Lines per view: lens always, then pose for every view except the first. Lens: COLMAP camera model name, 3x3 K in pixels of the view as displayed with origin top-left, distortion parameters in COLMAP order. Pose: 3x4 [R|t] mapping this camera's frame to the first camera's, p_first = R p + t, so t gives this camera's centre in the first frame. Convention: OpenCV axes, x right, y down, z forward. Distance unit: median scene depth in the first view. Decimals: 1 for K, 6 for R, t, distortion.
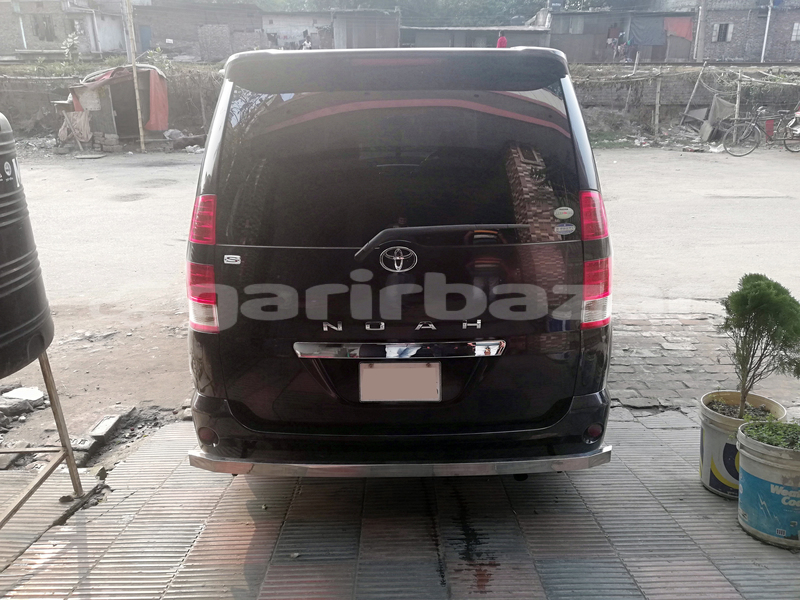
lens RADIAL K [[599.2, 0, 399.2], [0, 599.2, 294.0], [0, 0, 1]] dist [0.046934, -0.065657]
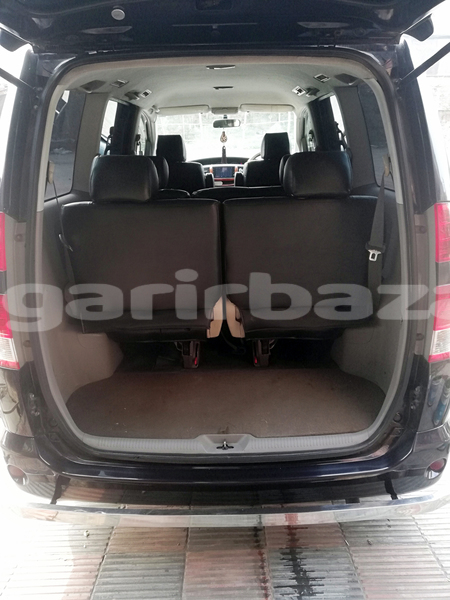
lens RADIAL K [[449.4, 0, 225.0], [0, 449.4, 300.0], [0, 0, 1]] dist [0.046934, -0.065657]
pose [[0.999940, -0.010467, -0.003302, 0.006128], [0.010784, 0.992970, 0.117874, -0.106137], [0.002045, -0.117903, 0.993023, 0.340760]]
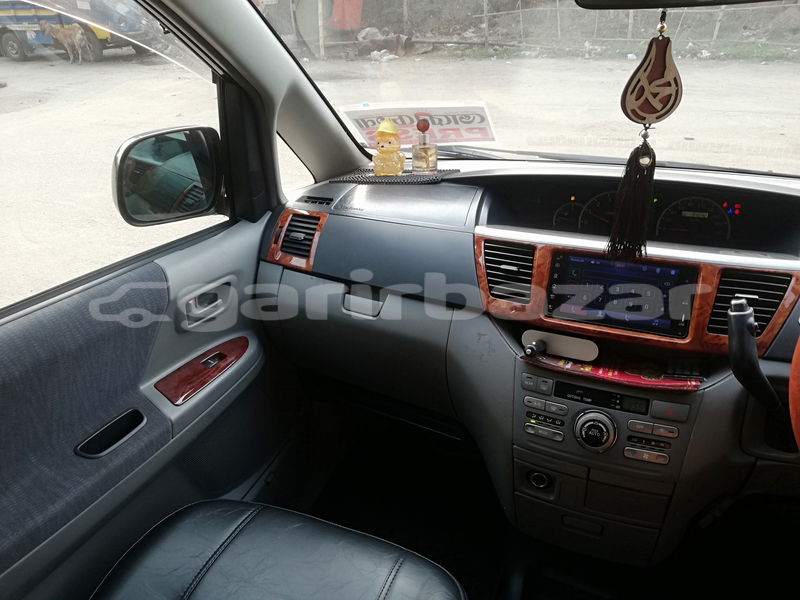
lens RADIAL K [[599.2, 0, 399.2], [0, 599.2, 294.0], [0, 0, 1]] dist [0.046934, -0.065657]
pose [[0.925852, 0.151291, -0.346279, 0.004998], [-0.080790, 0.974418, 0.209719, -0.447878], [0.369150, -0.166193, 0.914390, 1.699780]]
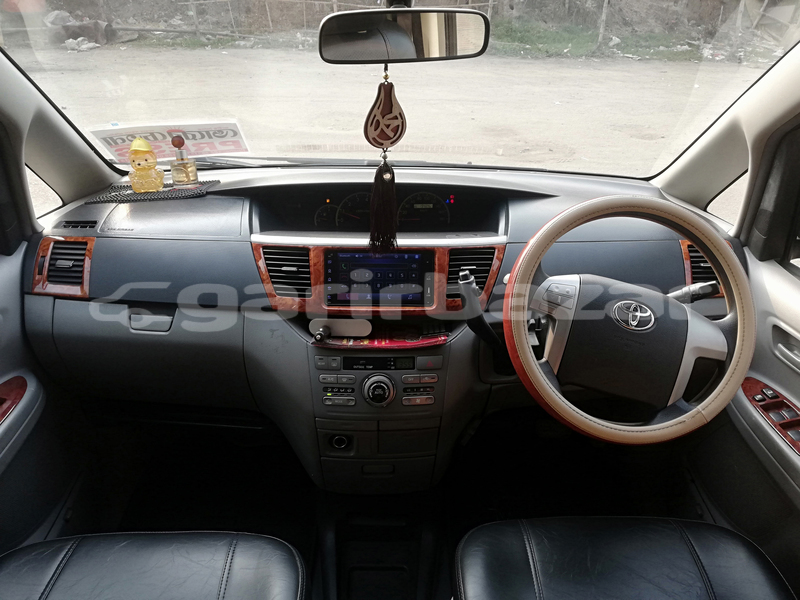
lens RADIAL K [[599.2, 0, 399.2], [0, 599.2, 294.0], [0, 0, 1]] dist [0.046934, -0.065657]
pose [[0.998531, 0.005447, 0.053905, -0.008355], [-0.016579, 0.977925, 0.208298, -0.465365], [-0.051580, -0.208886, 0.976579, 1.637057]]
